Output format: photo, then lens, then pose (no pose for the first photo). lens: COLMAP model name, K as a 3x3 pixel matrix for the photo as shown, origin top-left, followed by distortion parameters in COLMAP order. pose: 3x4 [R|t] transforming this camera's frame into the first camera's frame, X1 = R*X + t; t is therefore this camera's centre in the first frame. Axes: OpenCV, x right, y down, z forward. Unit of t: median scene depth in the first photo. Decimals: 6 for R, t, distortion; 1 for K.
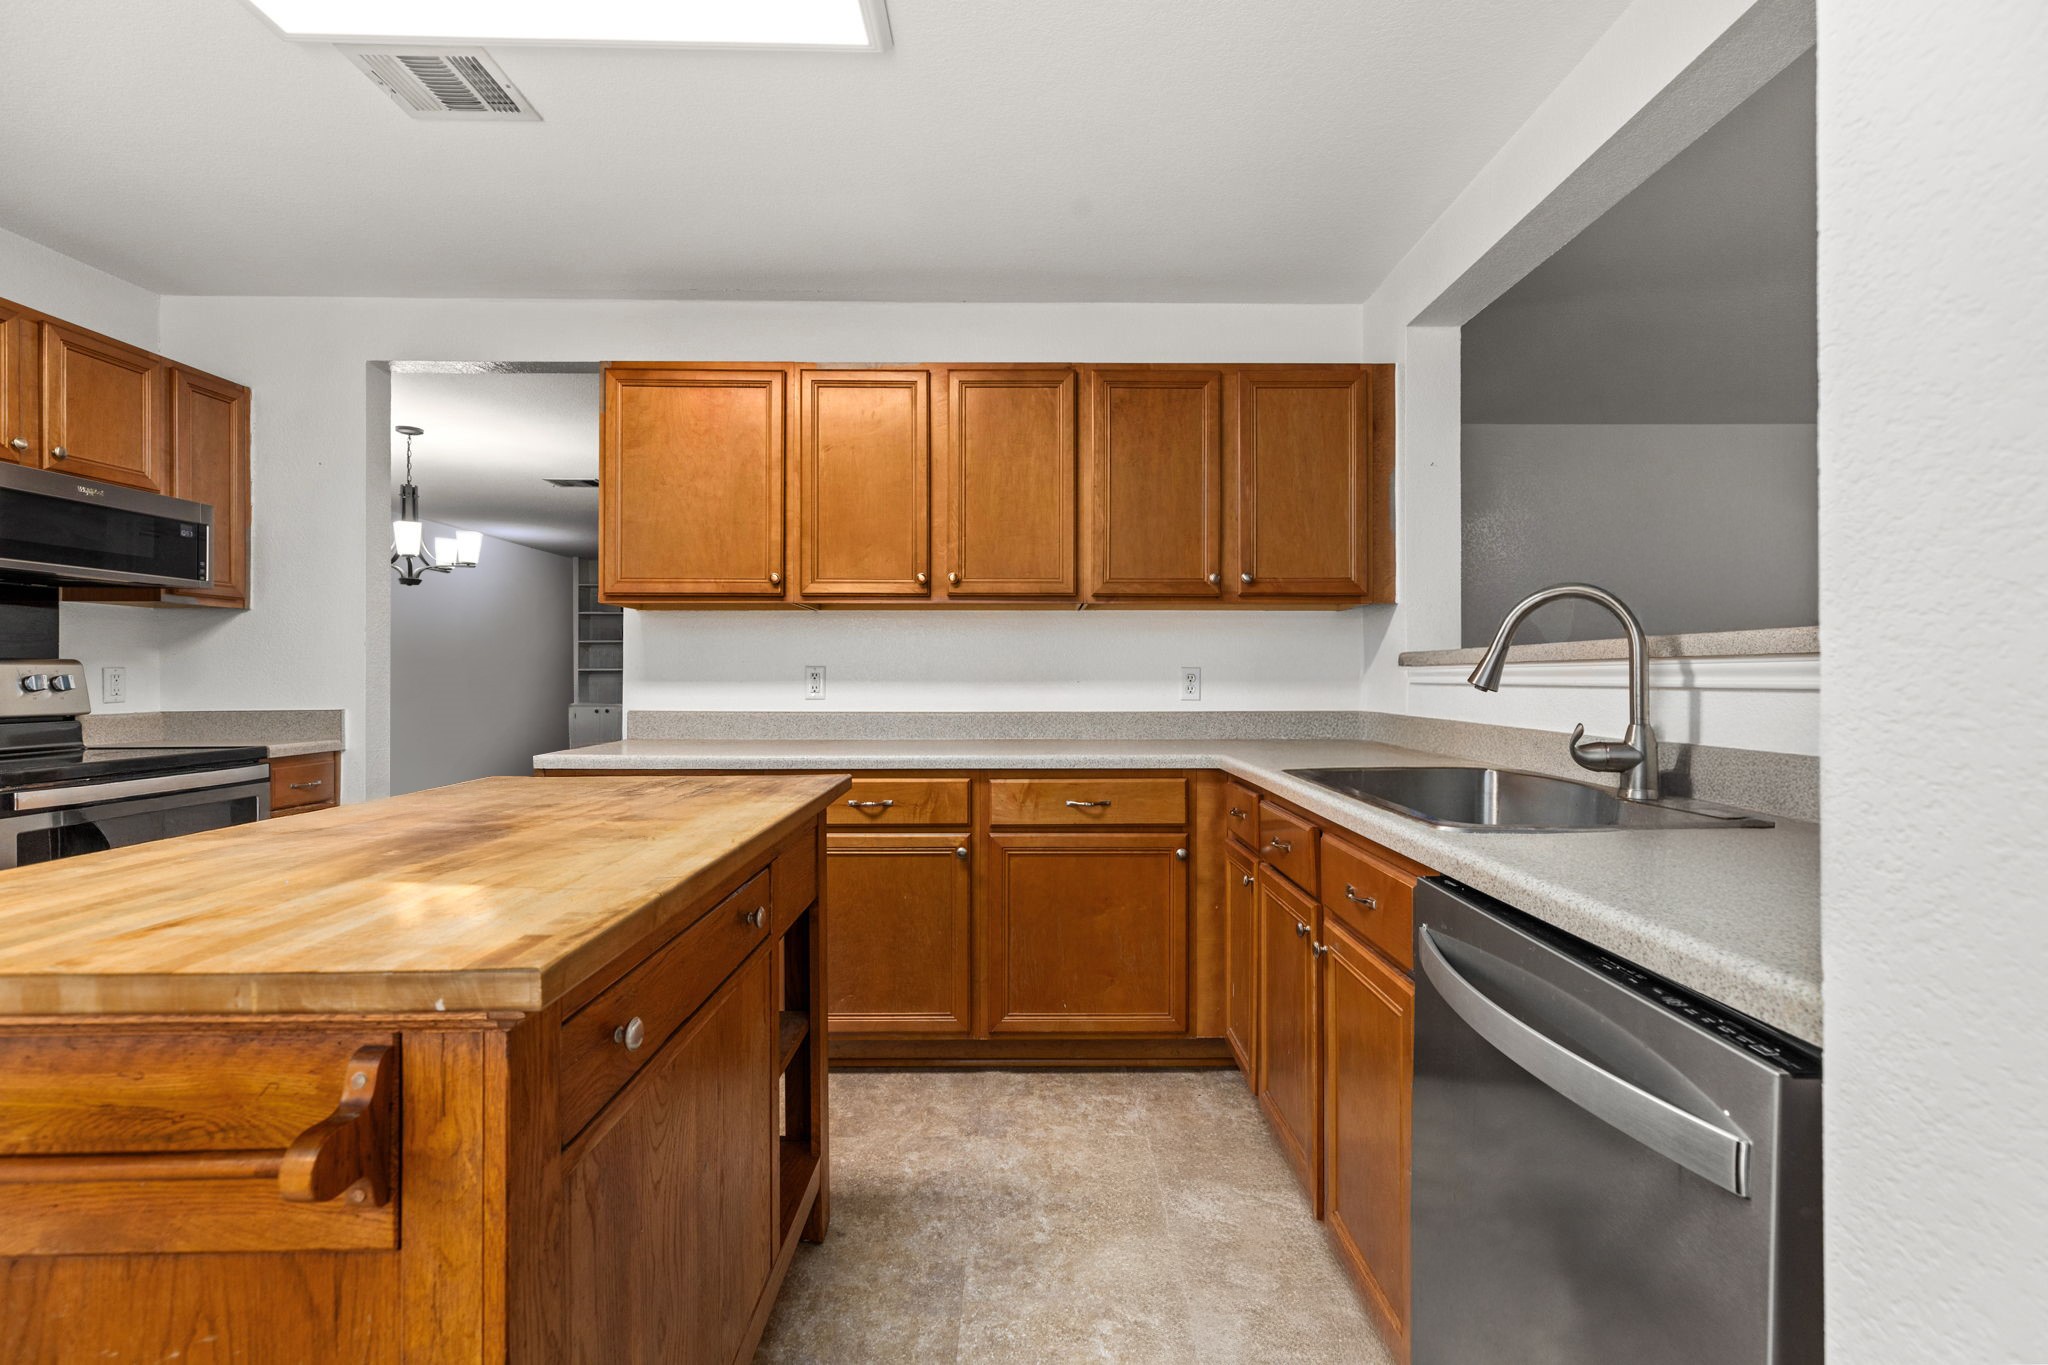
lens RADIAL K [[922.3, 0, 1030.0], [0, 922.3, 673.8], [0, 0, 1]] dist [0.008686, -0.000630]
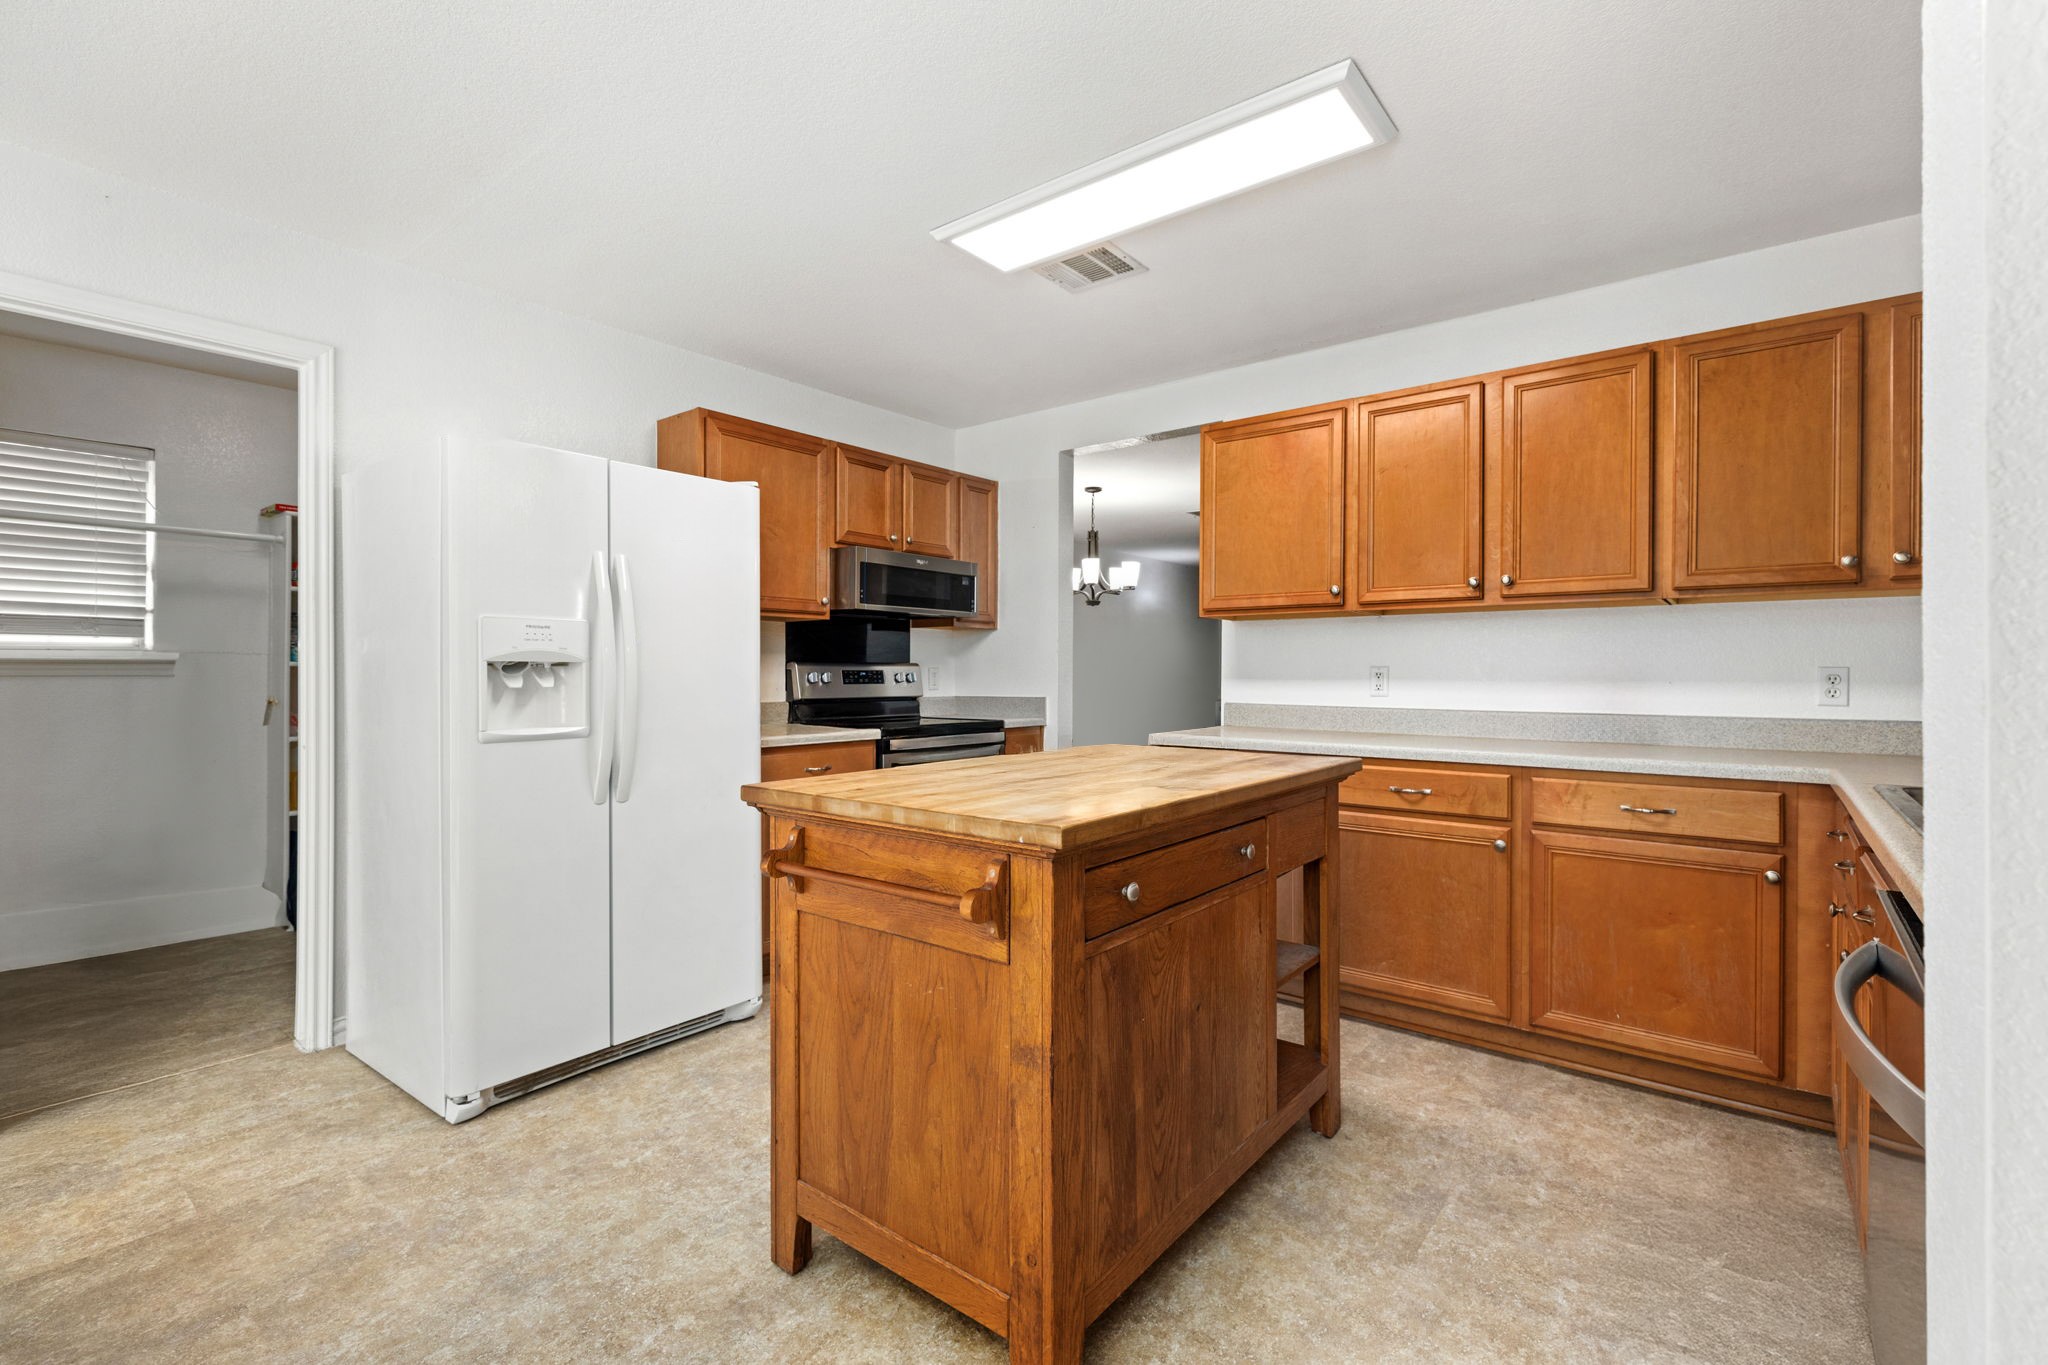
lens RADIAL K [[922.3, 0, 1024.6], [0, 922.3, 676.6], [0, 0, 1]] dist [0.008686, -0.000630]
pose [[0.769104, 0.005171, -0.639103, 0.177268], [-0.002379, 0.999984, 0.005228, -0.000697], [0.639119, -0.002501, 0.769104, -0.144581]]
